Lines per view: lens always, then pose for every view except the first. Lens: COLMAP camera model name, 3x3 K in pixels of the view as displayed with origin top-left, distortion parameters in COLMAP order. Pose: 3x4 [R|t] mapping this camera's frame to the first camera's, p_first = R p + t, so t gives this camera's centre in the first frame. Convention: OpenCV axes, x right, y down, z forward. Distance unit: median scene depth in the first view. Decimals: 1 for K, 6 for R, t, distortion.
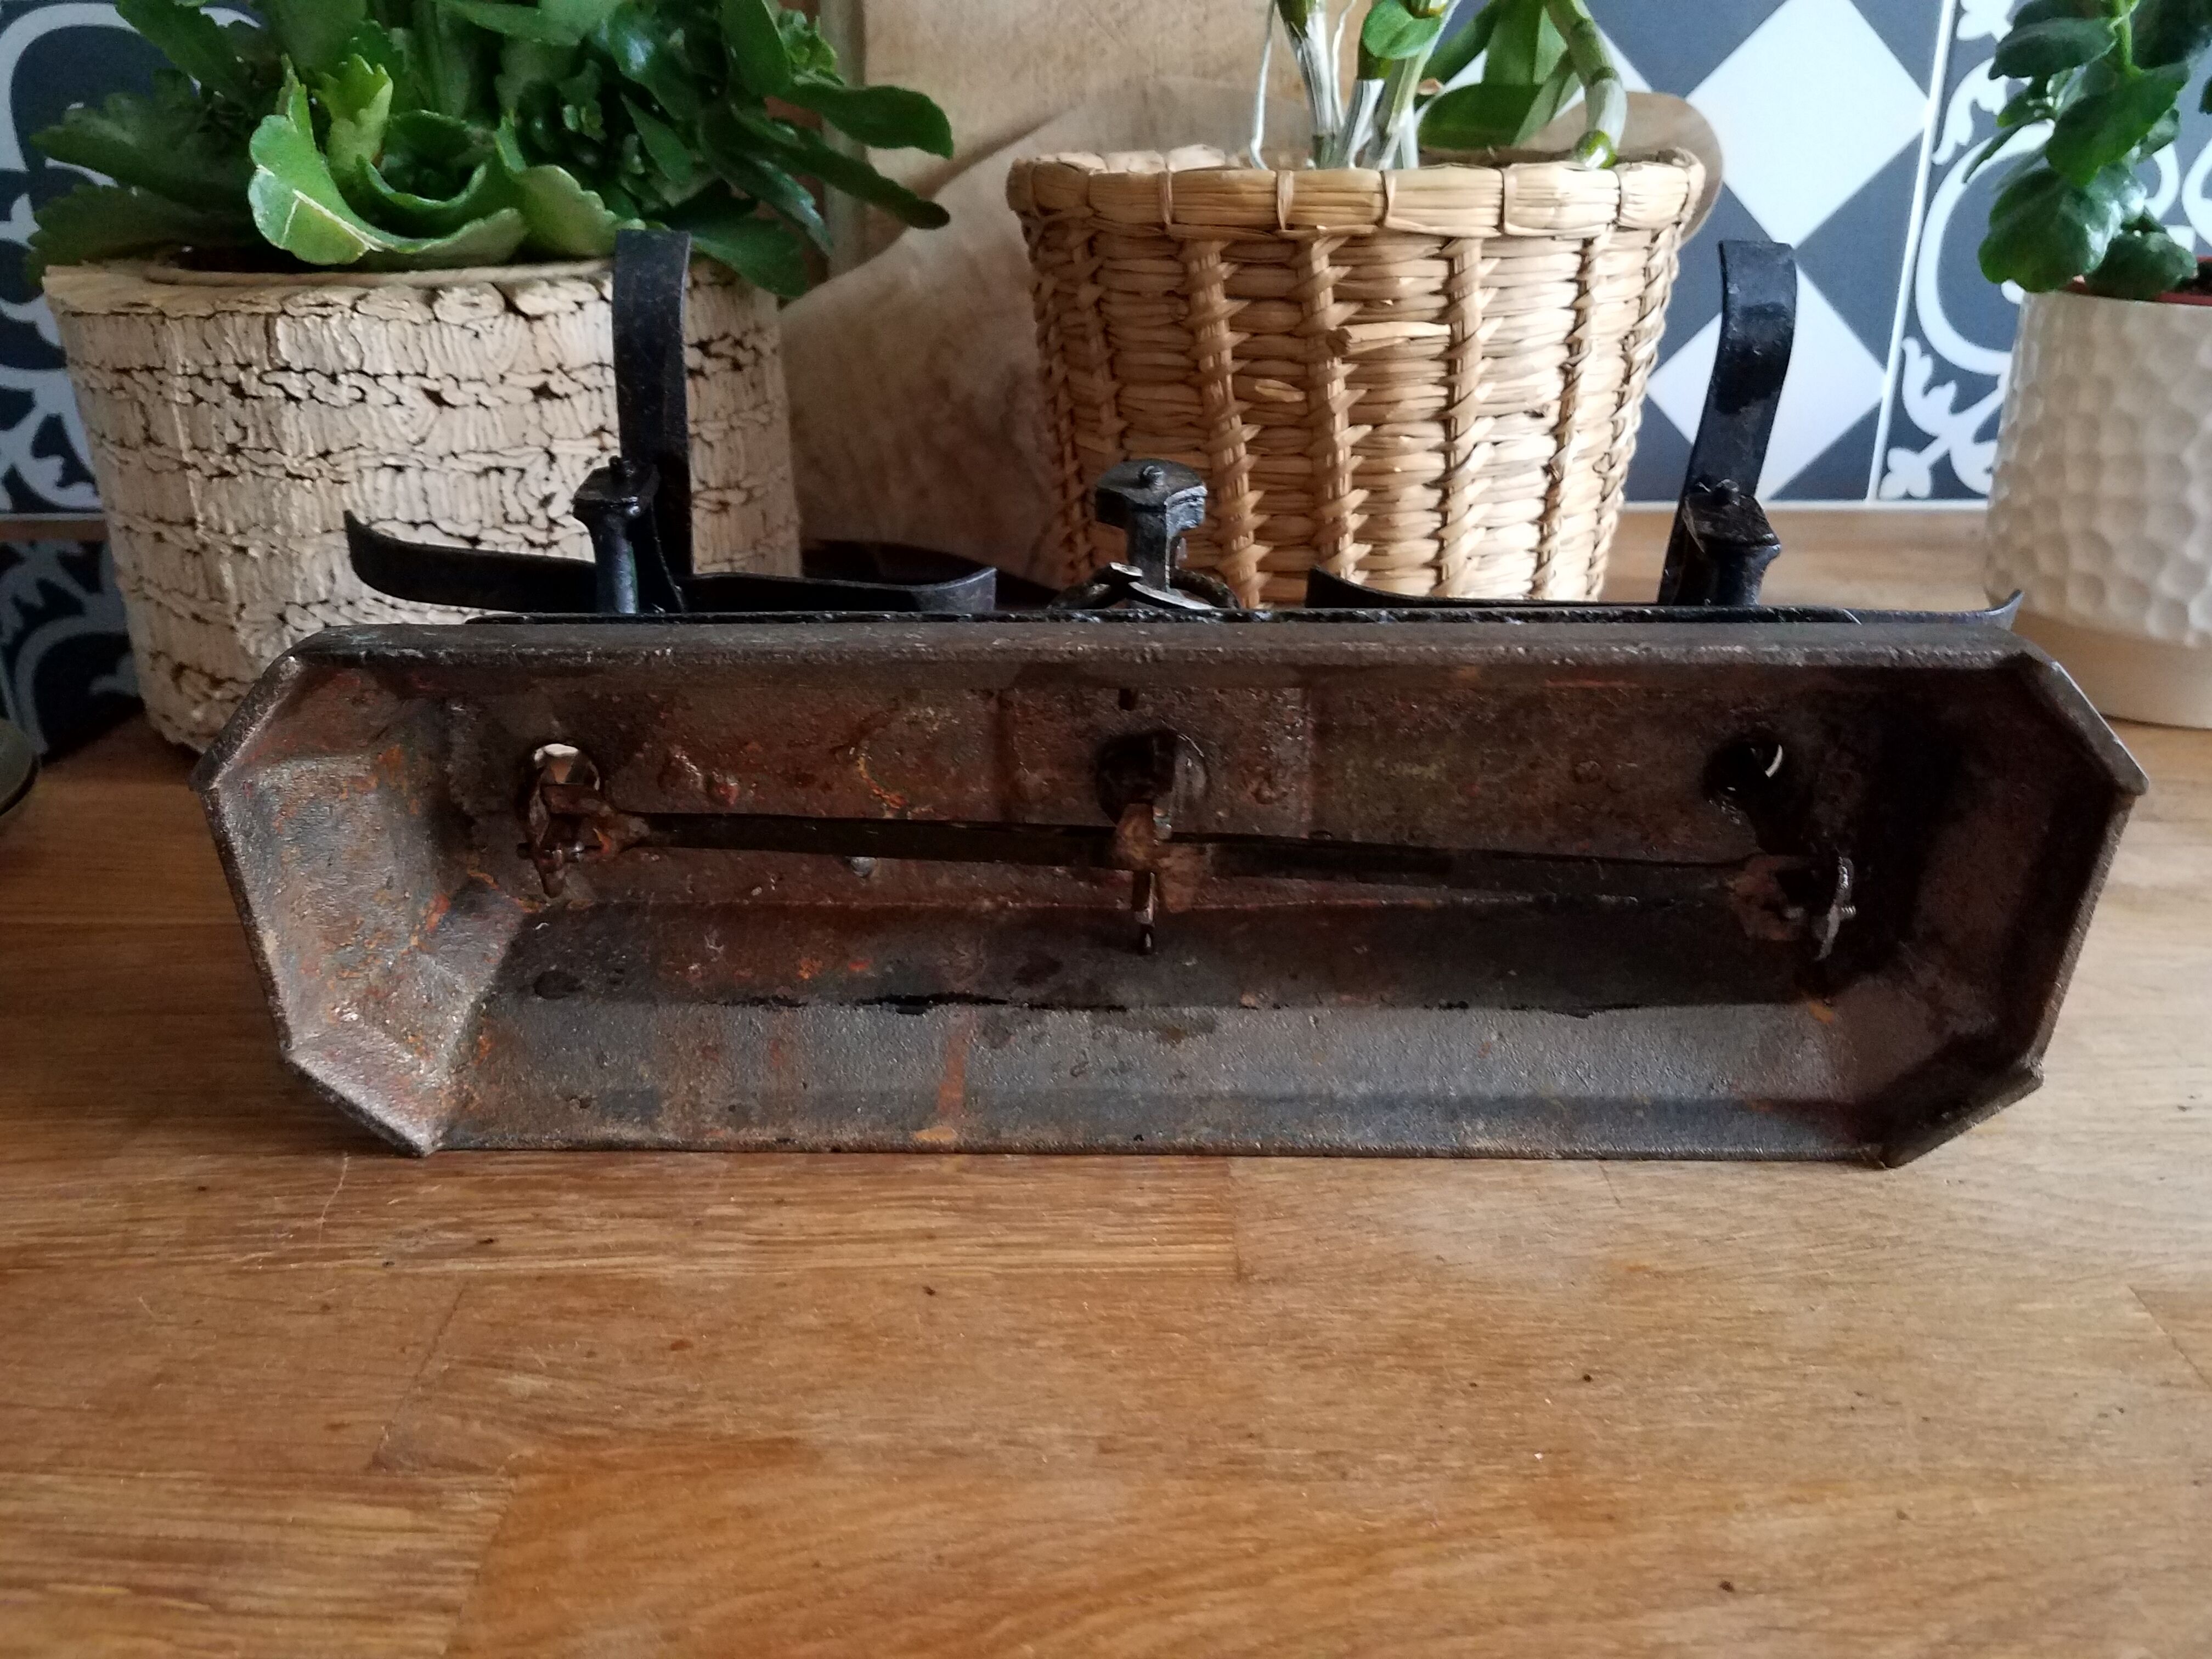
lens RADIAL K [[1676.8, 0, 1112.6], [0, 1676.8, 861.8], [0, 0, 1]] dist [-0.028007, 0.004866]
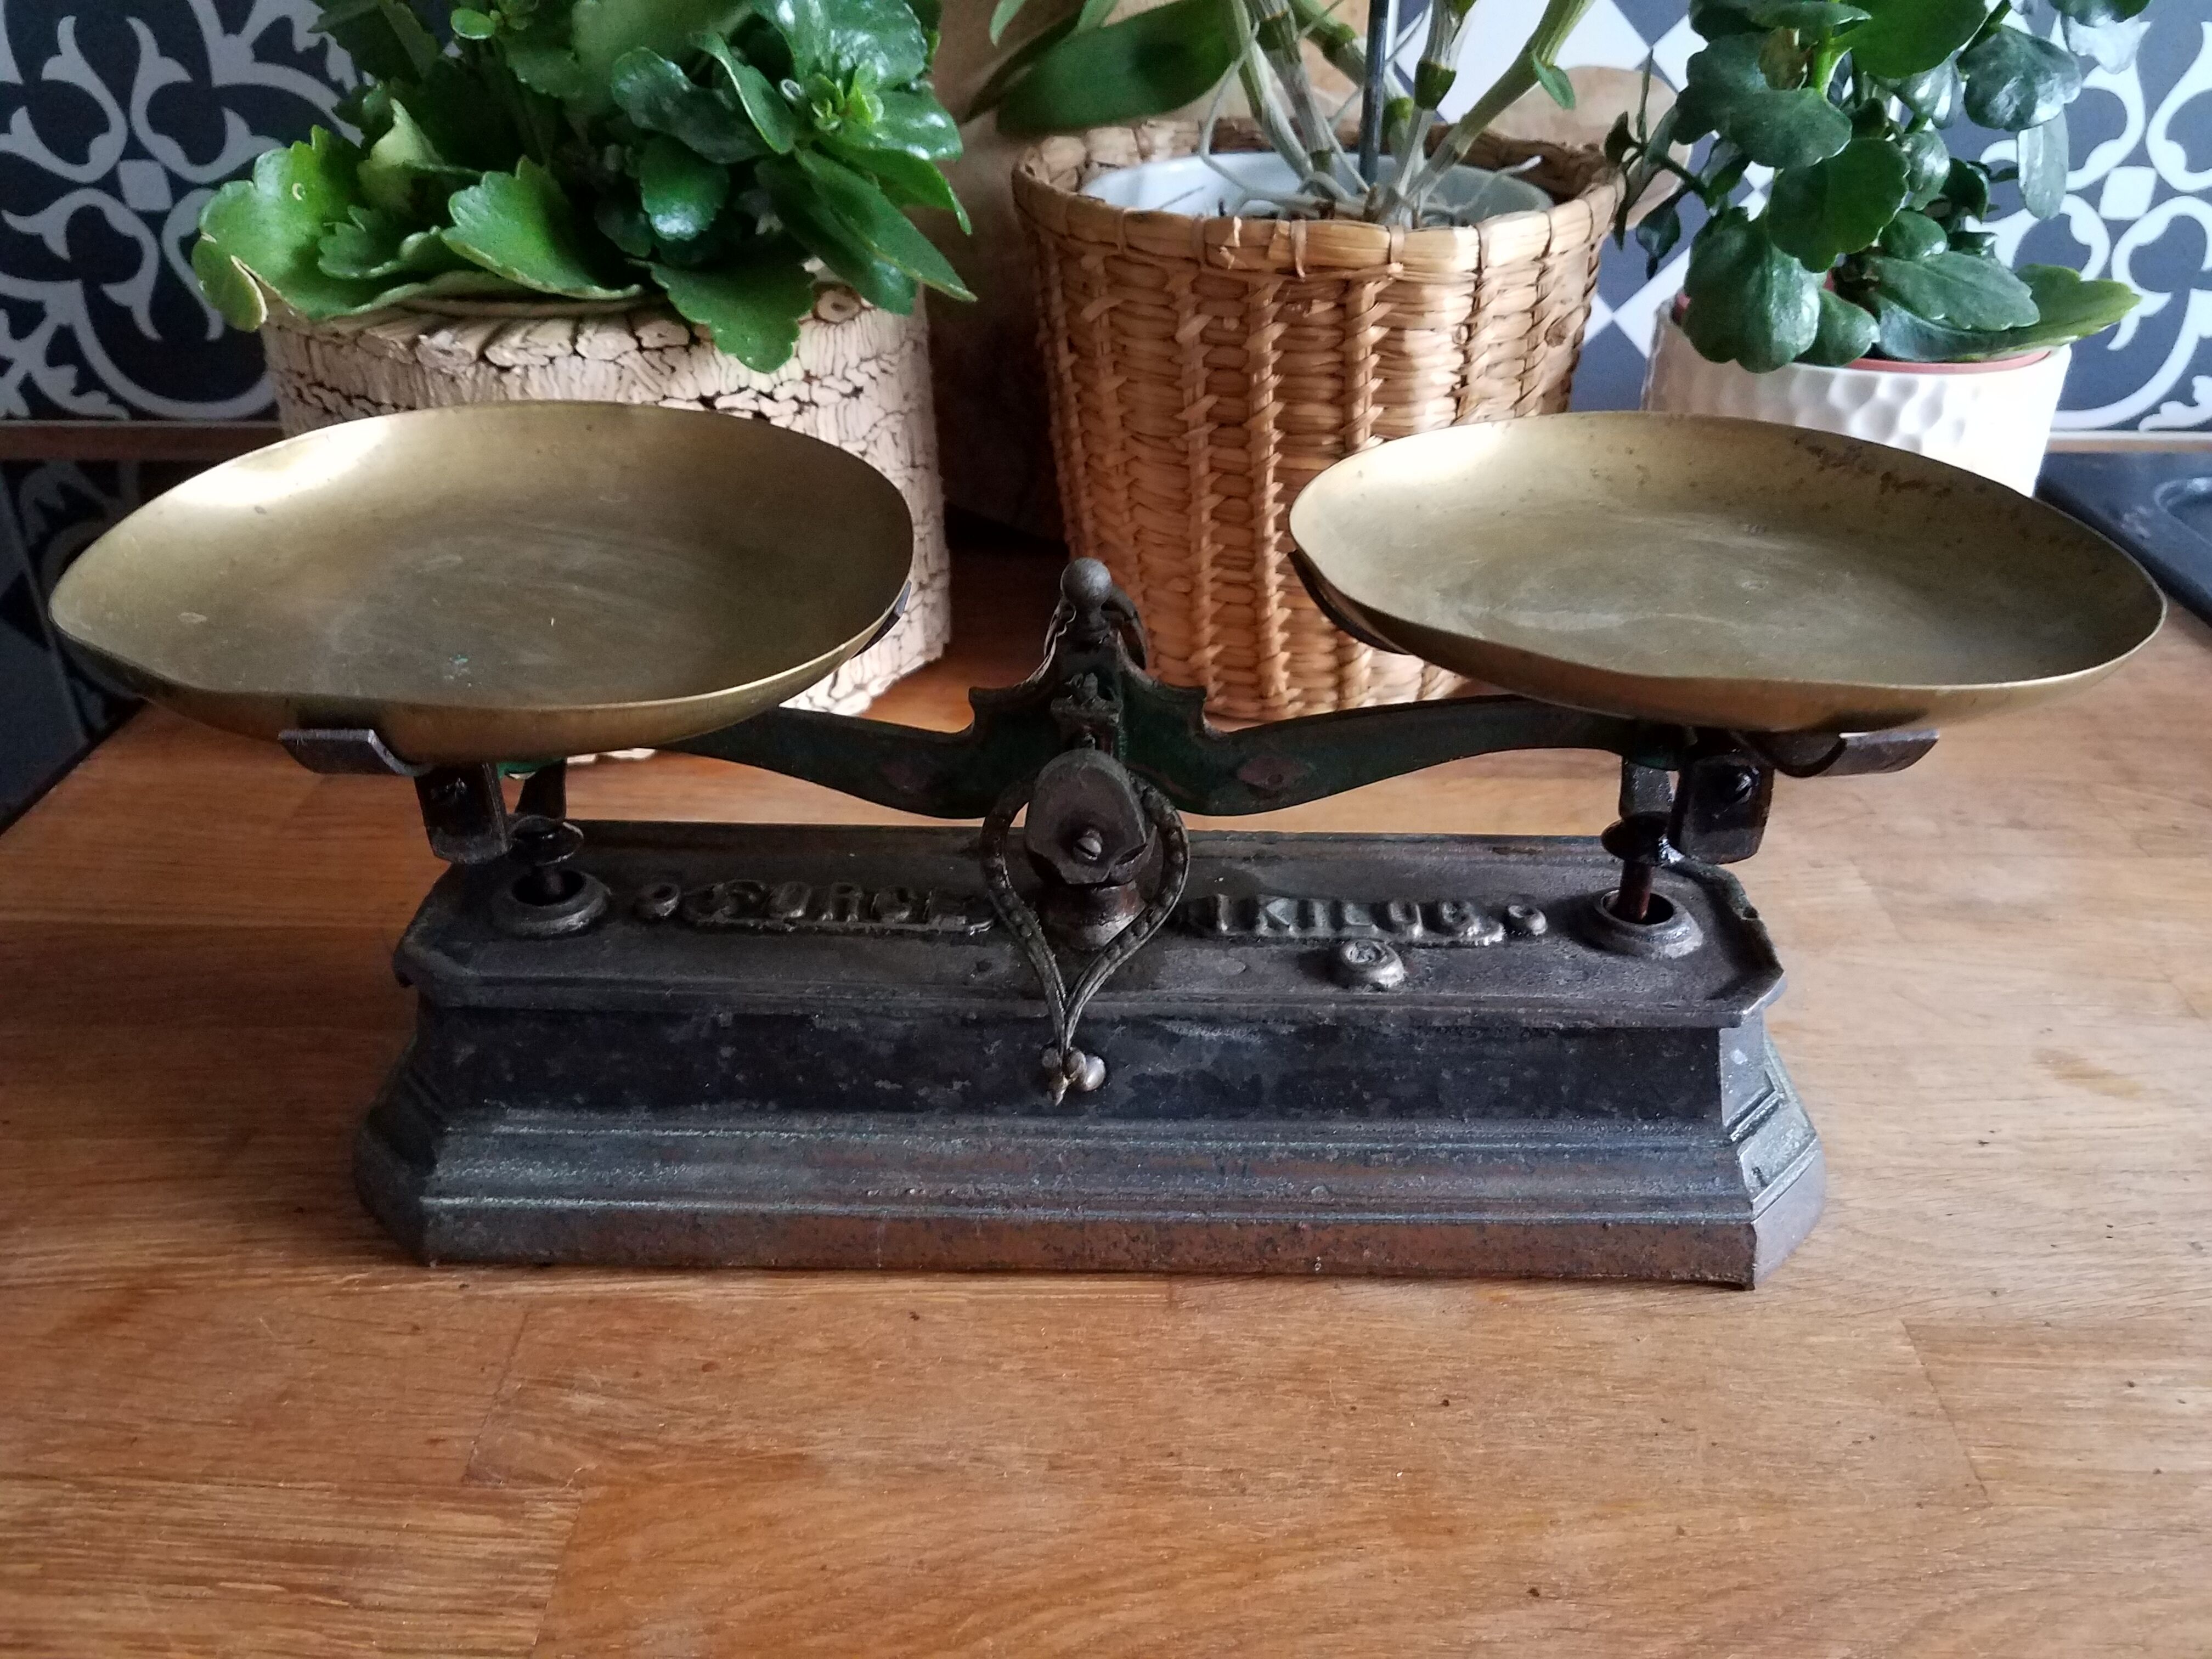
lens RADIAL K [[1676.8, 0, 1124.2], [0, 1676.8, 827.5], [0, 0, 1]] dist [-0.028007, 0.004866]
pose [[0.999912, 0.009506, 0.009278, 0.028944], [-0.010422, 0.994500, 0.104214, -0.230374], [-0.008236, -0.104302, 0.994512, -0.174814]]
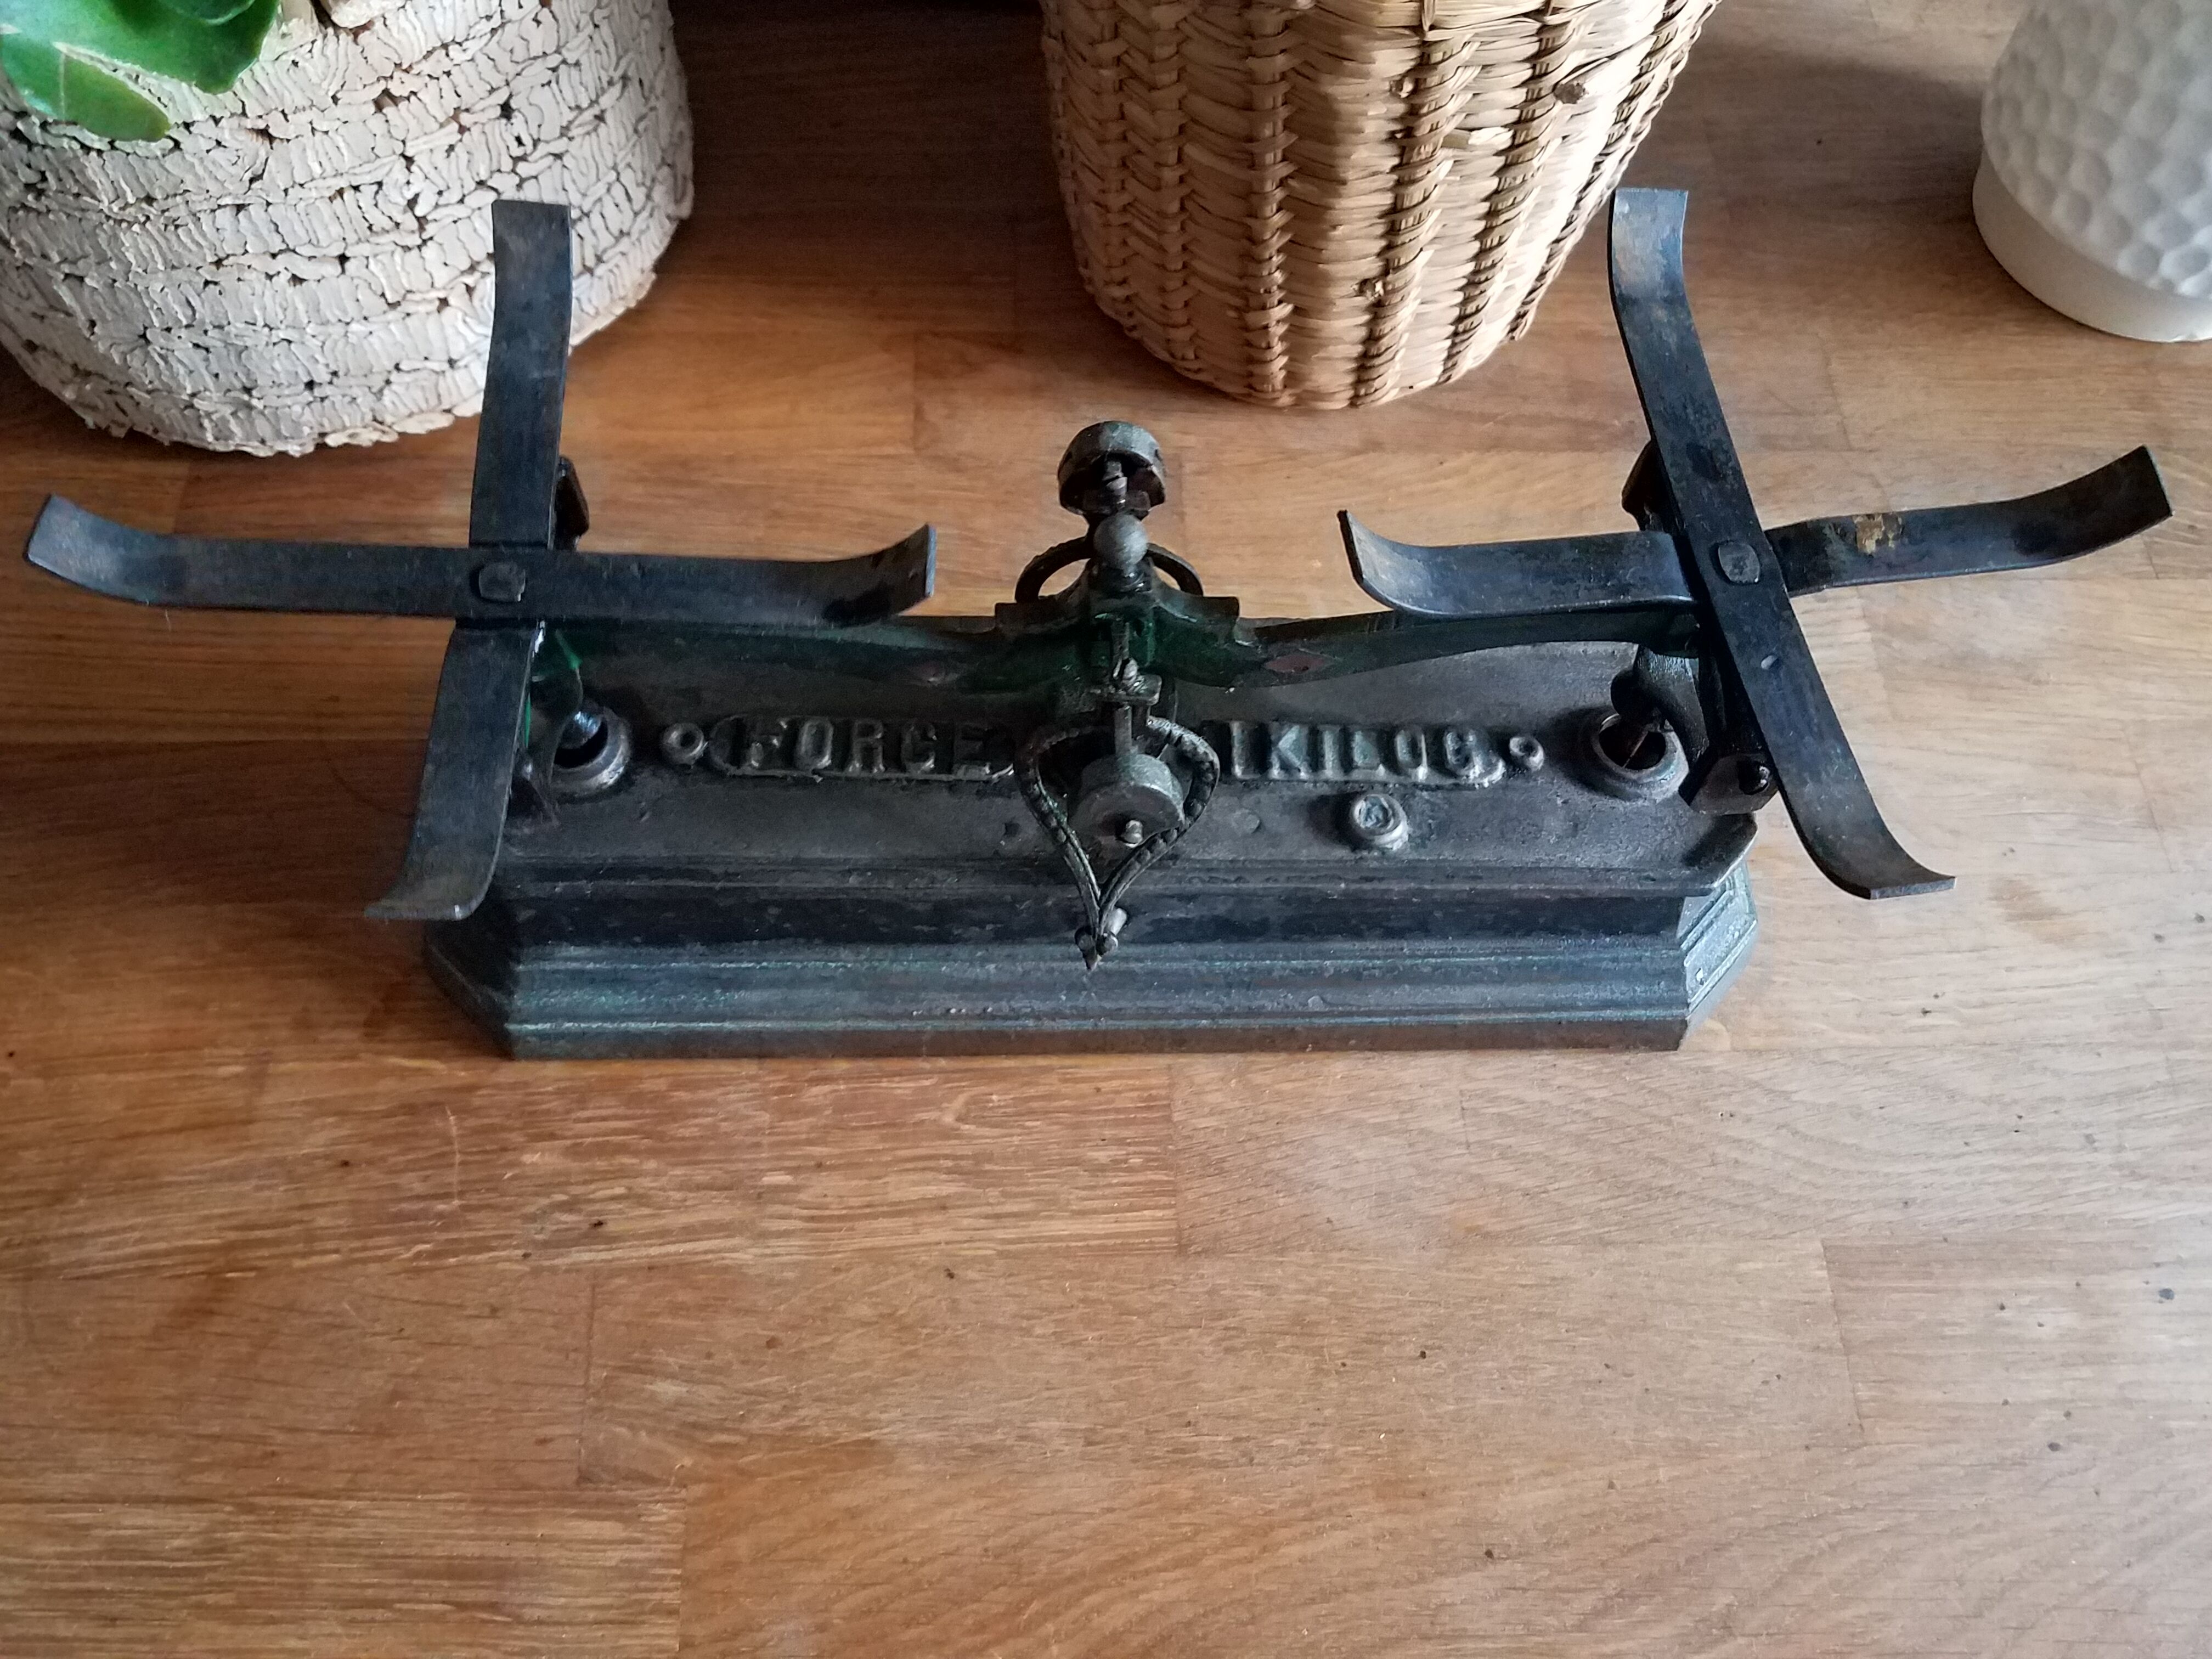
lens RADIAL K [[1676.8, 0, 1098.6], [0, 1676.8, 786.9], [0, 0, 1]] dist [-0.028007, 0.004866]
pose [[0.997593, -0.019668, 0.066491, -0.074186], [-0.024296, 0.798977, 0.600870, -0.887076], [-0.064943, -0.601040, 0.796576, 0.165559]]
